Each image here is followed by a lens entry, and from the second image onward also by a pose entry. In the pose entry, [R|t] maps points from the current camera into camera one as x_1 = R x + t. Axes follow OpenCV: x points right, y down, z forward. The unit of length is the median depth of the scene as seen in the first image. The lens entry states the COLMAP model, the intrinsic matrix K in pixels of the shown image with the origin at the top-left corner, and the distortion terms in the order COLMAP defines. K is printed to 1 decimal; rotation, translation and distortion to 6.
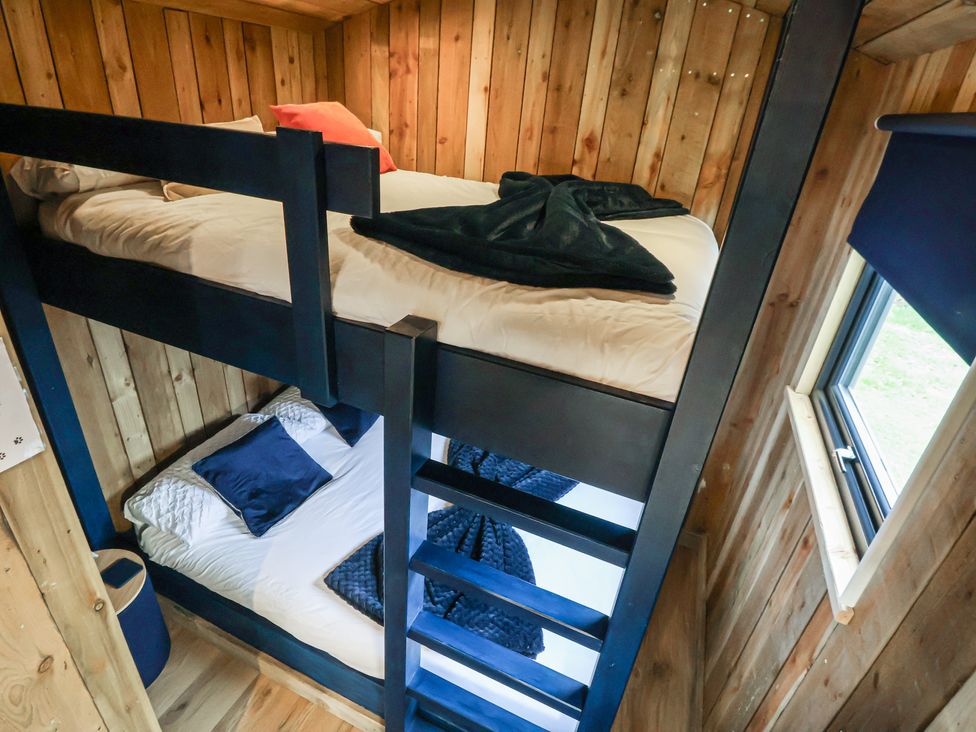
lens RADIAL K [[509.9, 0, 475.2], [0, 509.9, 364.9], [0, 0, 1]] dist [0.002876, -0.010481]
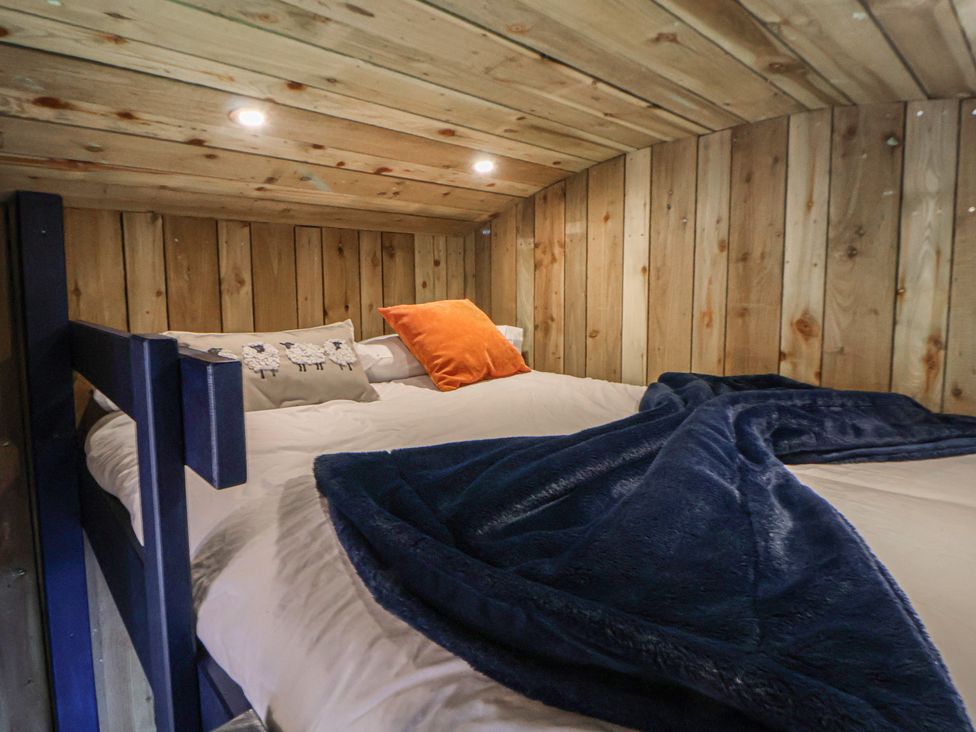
lens RADIAL K [[541.0, 0, 488.3], [0, 541.0, 343.6], [0, 0, 1]] dist [0.003736, -0.021801]
pose [[0.916798, -0.041915, -0.397145, 0.129305], [-0.115000, 0.924641, -0.363062, -0.123858], [0.382435, 0.378526, 0.842889, 0.283991]]
